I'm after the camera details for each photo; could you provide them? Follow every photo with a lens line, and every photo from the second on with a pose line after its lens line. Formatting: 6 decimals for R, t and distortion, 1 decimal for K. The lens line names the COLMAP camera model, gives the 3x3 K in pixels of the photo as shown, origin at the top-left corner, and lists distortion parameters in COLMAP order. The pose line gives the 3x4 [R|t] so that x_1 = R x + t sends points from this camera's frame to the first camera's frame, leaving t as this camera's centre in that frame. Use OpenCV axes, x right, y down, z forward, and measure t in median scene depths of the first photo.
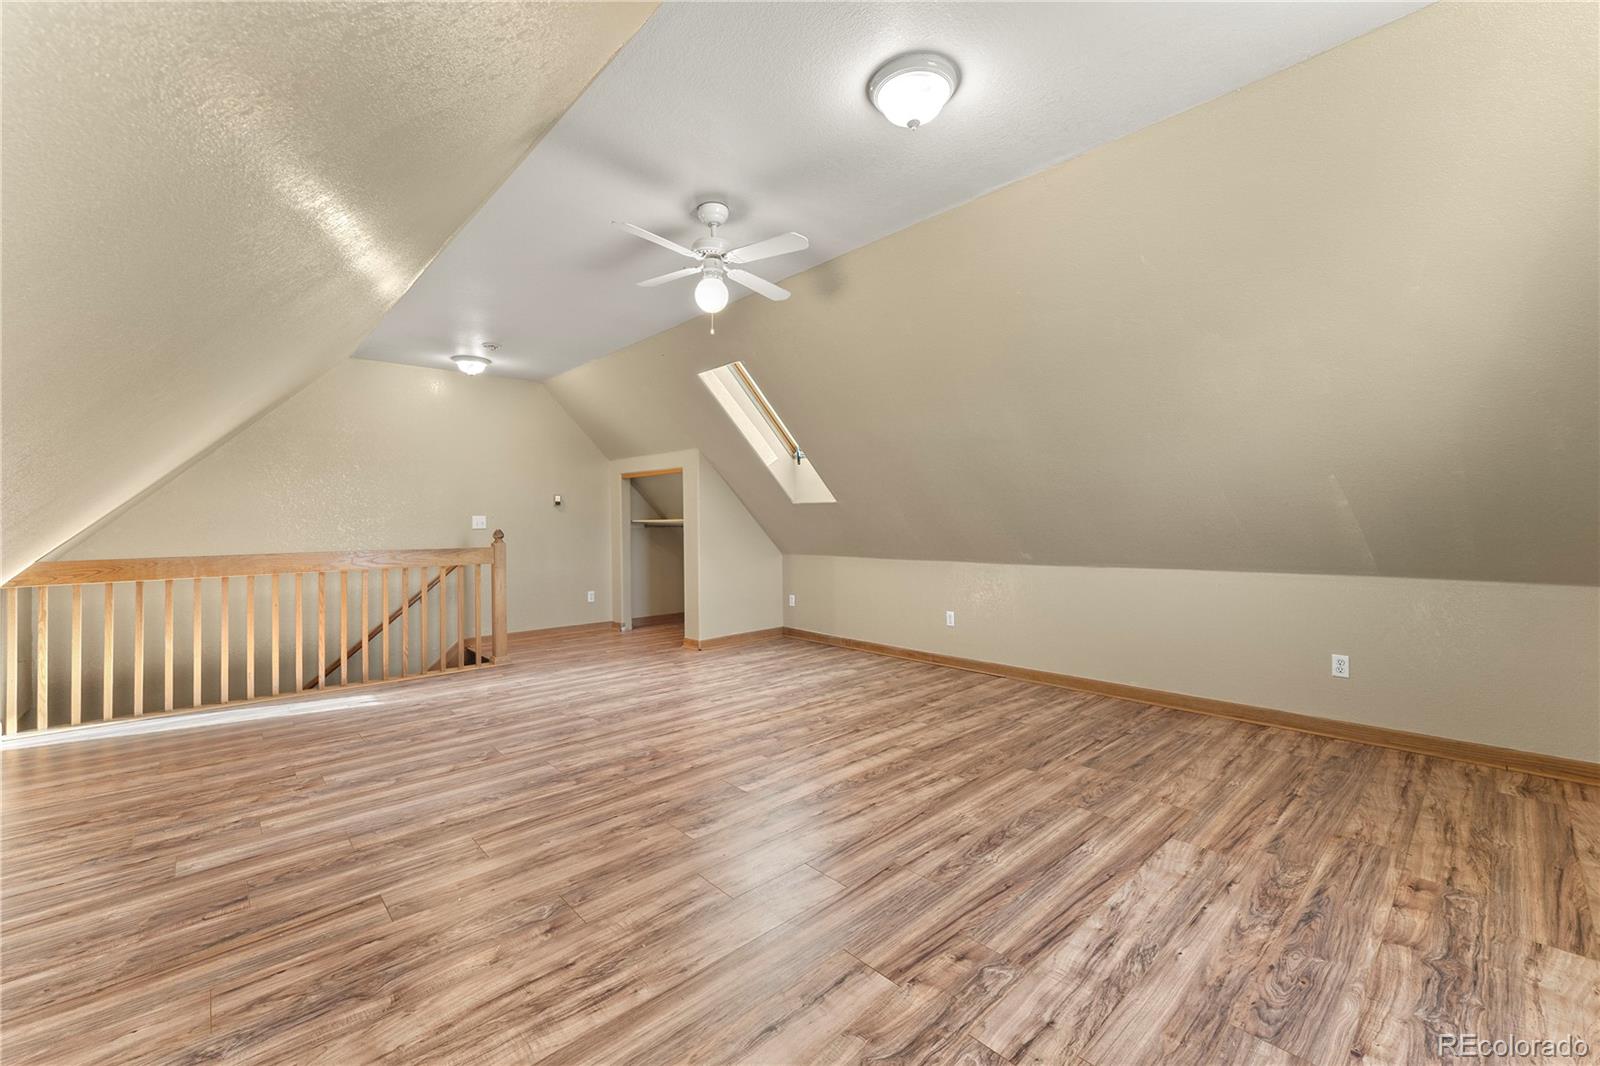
lens RADIAL K [[655.9, 0, 798.3], [0, 655.9, 524.4], [0, 0, 1]] dist [-0.000685, -0.000104]
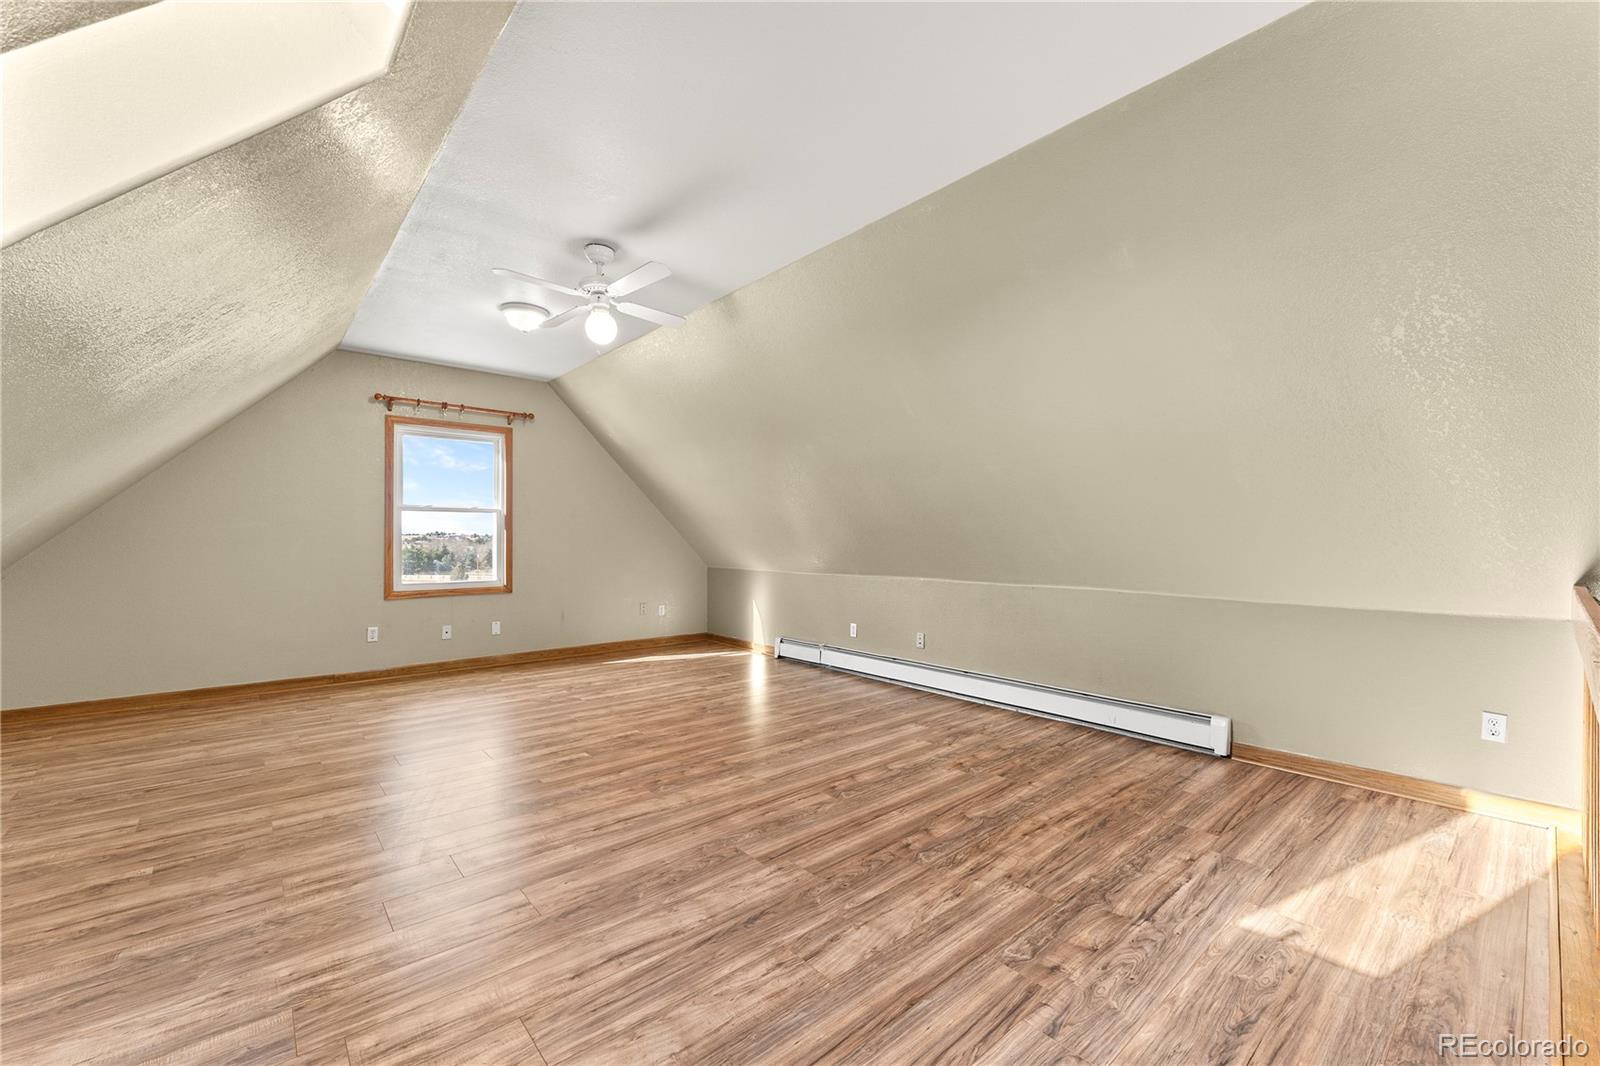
lens RADIAL K [[655.9, 0, 801.9], [0, 655.9, 536.1], [0, 0, 1]] dist [-0.000685, -0.000104]
pose [[-0.999563, 0.010834, 0.027500, -0.483565], [0.010674, 0.999925, -0.005955, 0.004737], [-0.027562, -0.005658, -0.999604, 2.035647]]
